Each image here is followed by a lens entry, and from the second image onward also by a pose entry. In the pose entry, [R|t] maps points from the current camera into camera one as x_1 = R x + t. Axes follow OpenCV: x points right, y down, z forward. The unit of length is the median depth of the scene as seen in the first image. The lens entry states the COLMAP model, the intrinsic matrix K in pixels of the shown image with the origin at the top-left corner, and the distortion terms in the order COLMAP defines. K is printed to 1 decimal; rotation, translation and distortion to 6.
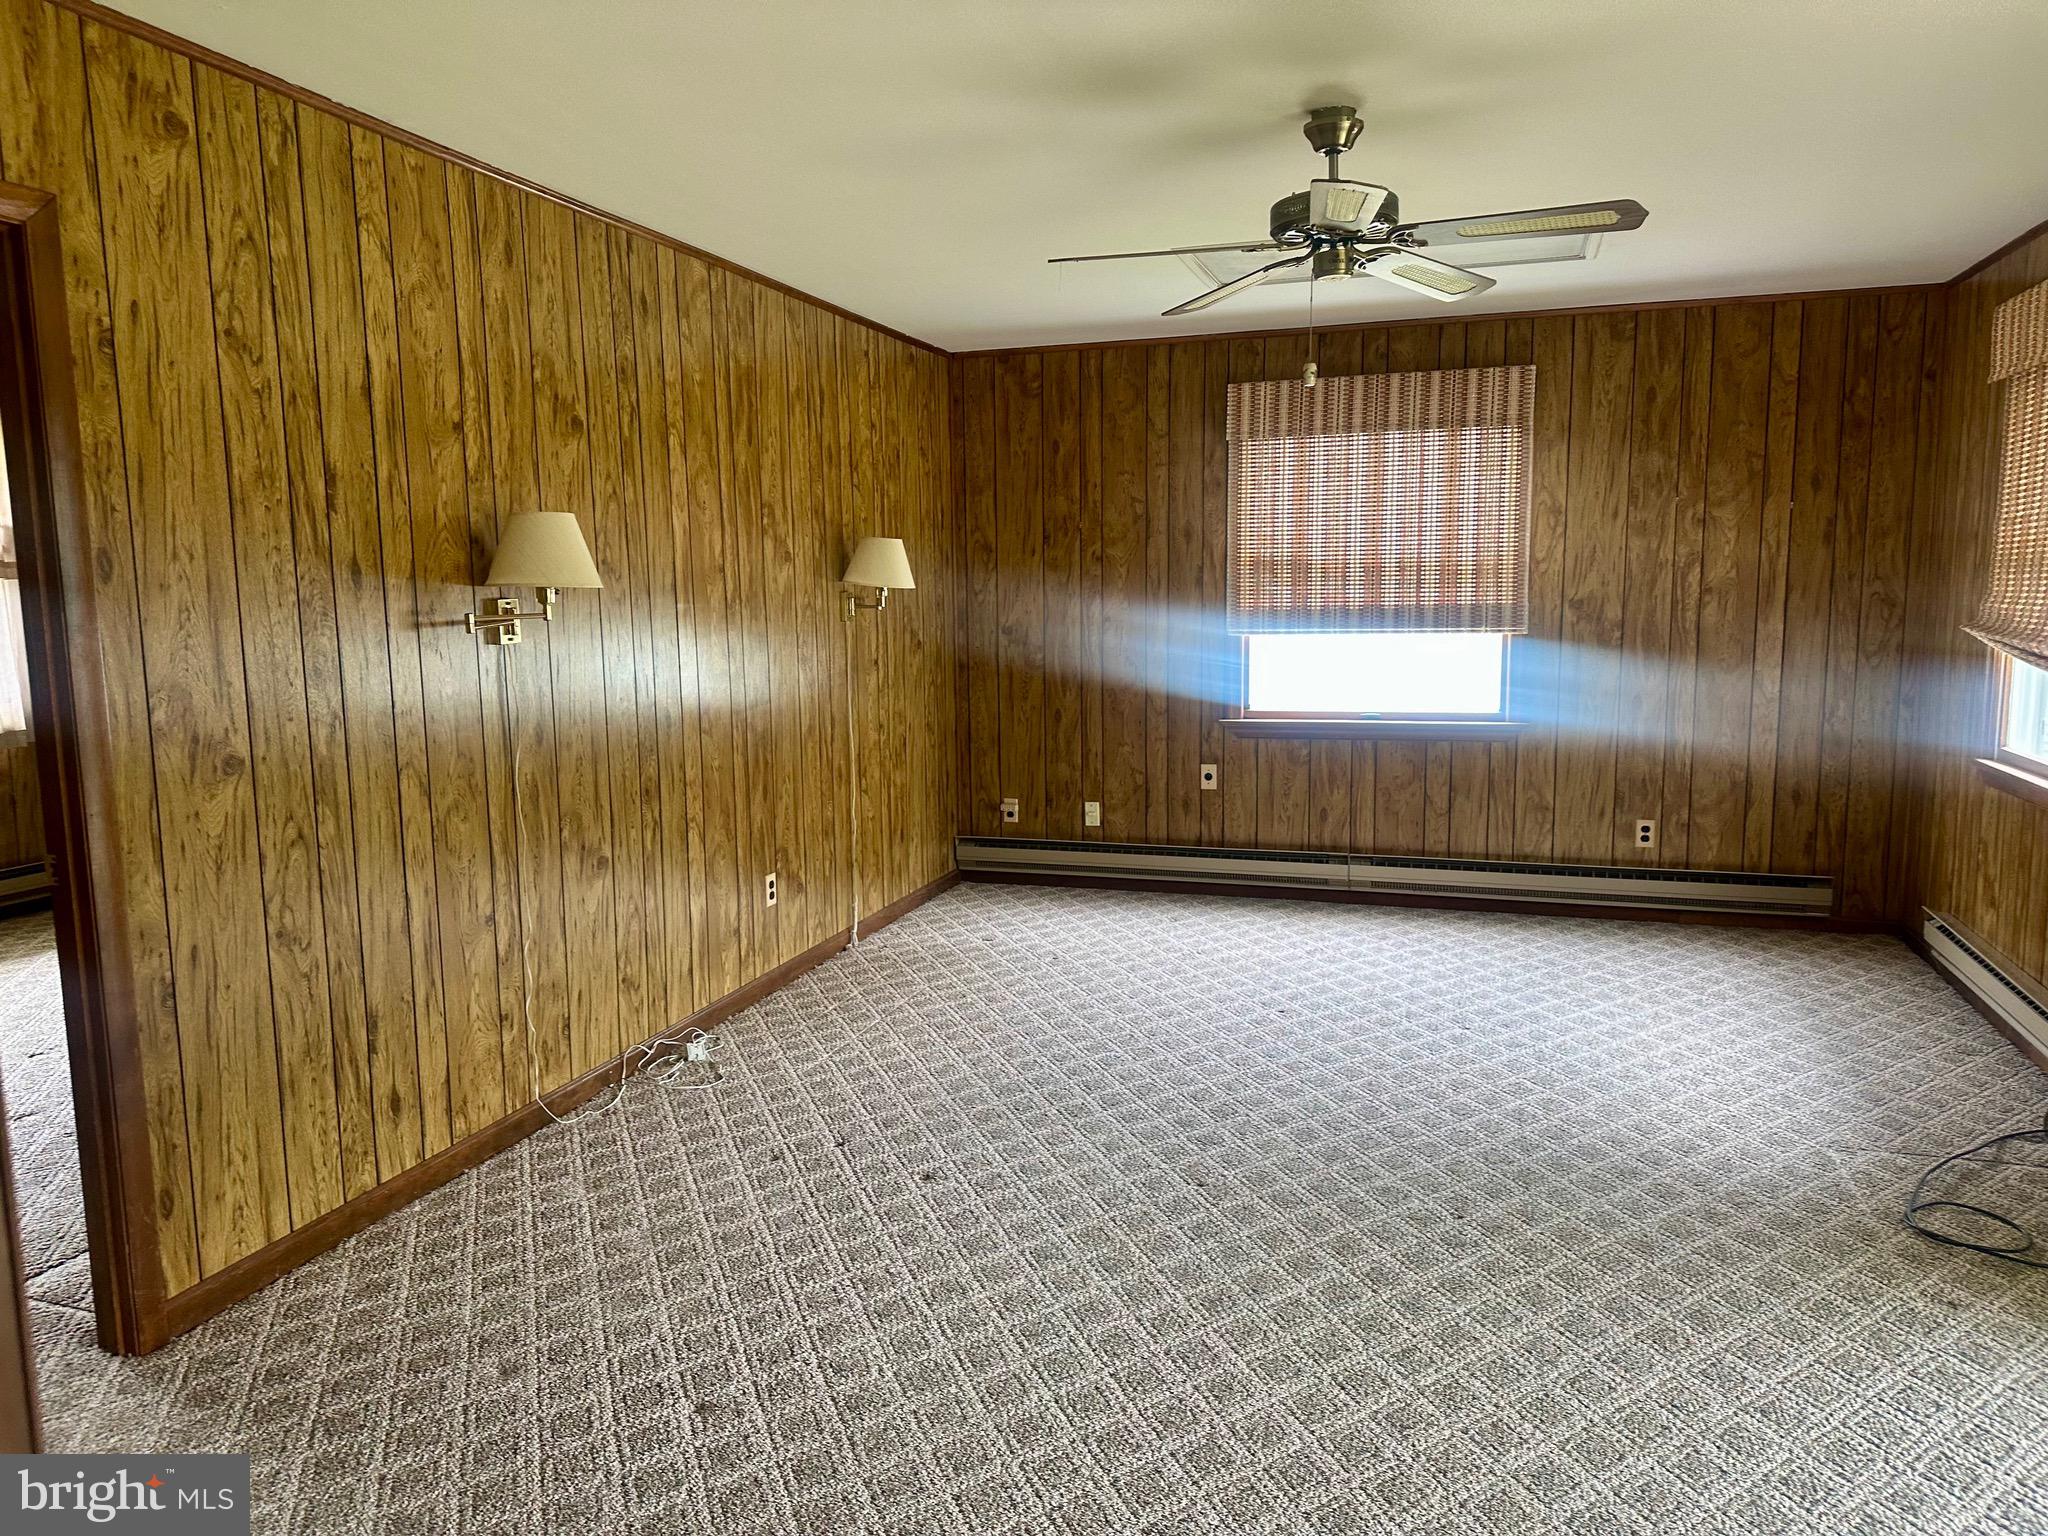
lens RADIAL K [[1426.0, 0, 1012.5], [0, 1426.0, 776.2], [0, 0, 1]] dist [0.037484, -0.035062]
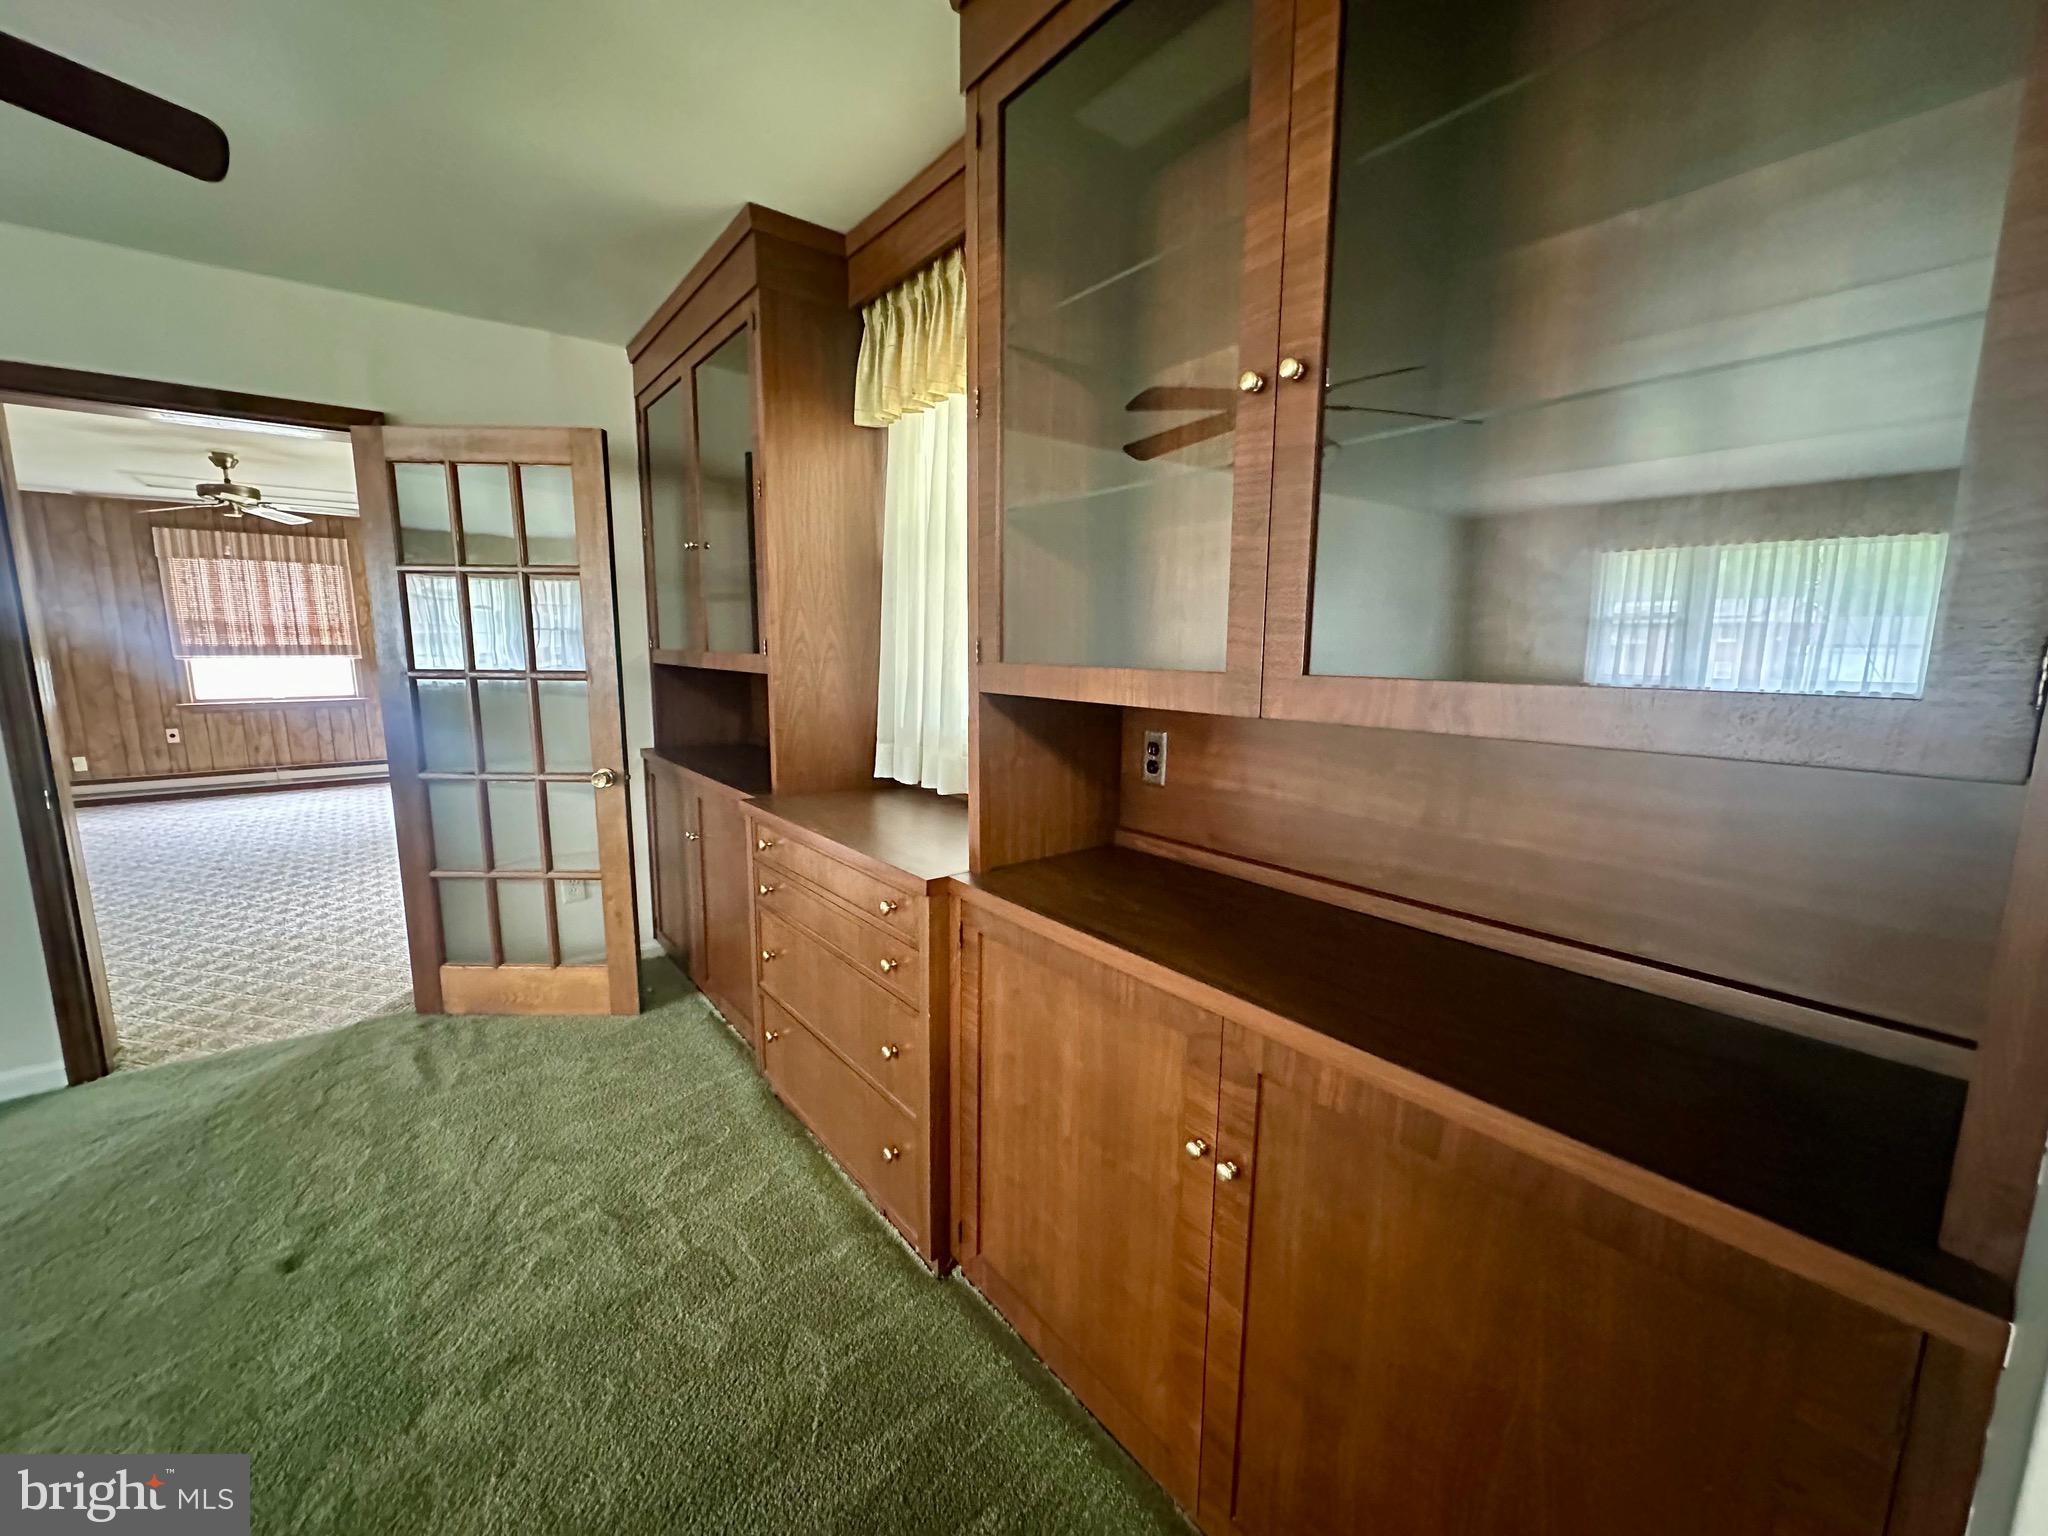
lens RADIAL K [[813.5, 0, 1029.8], [0, 813.5, 766.7], [0, 0, 1]] dist [-0.002404, -0.000379]
pose [[0.581958, -0.112213, 0.805440, -0.071552], [0.089004, 0.993273, 0.074073, 0.063823], [-0.808334, 0.028580, 0.588031, -0.549477]]
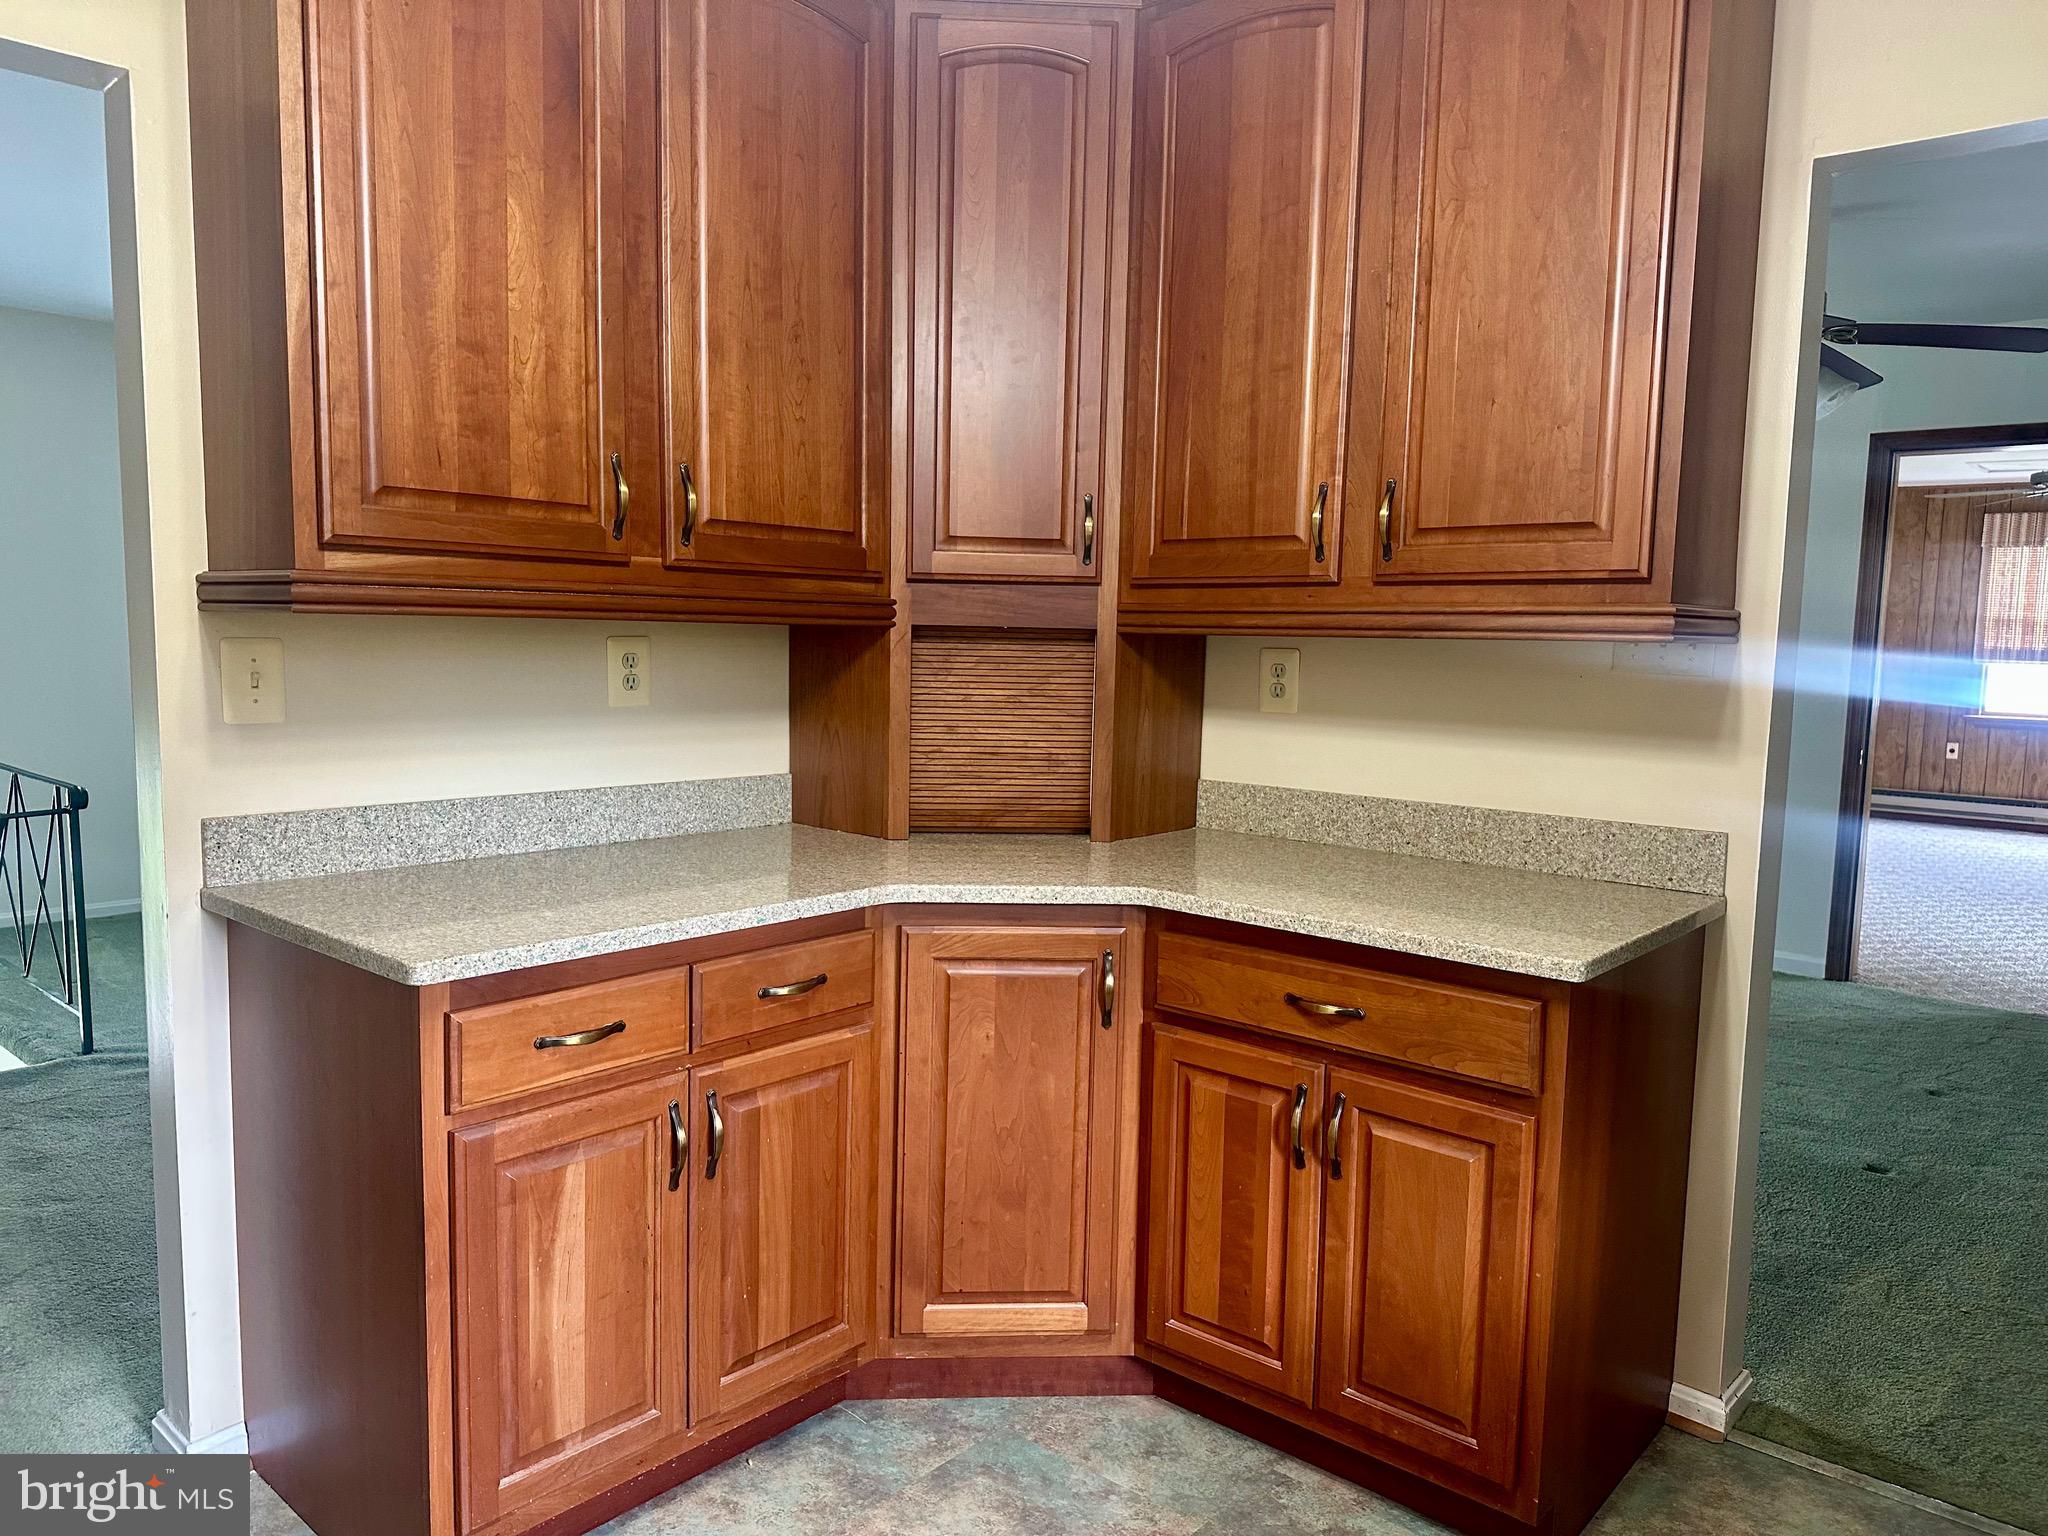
lens RADIAL K [[1426.0, 0, 1030.2], [0, 1426.0, 778.2], [0, 0, 1]] dist [0.037484, -0.035062]
pose [[0.903583, 0.073397, -0.422079, -0.121203], [-0.080071, 0.996787, 0.001921, 0.116238], [0.420864, 0.032061, 0.906557, -0.959289]]
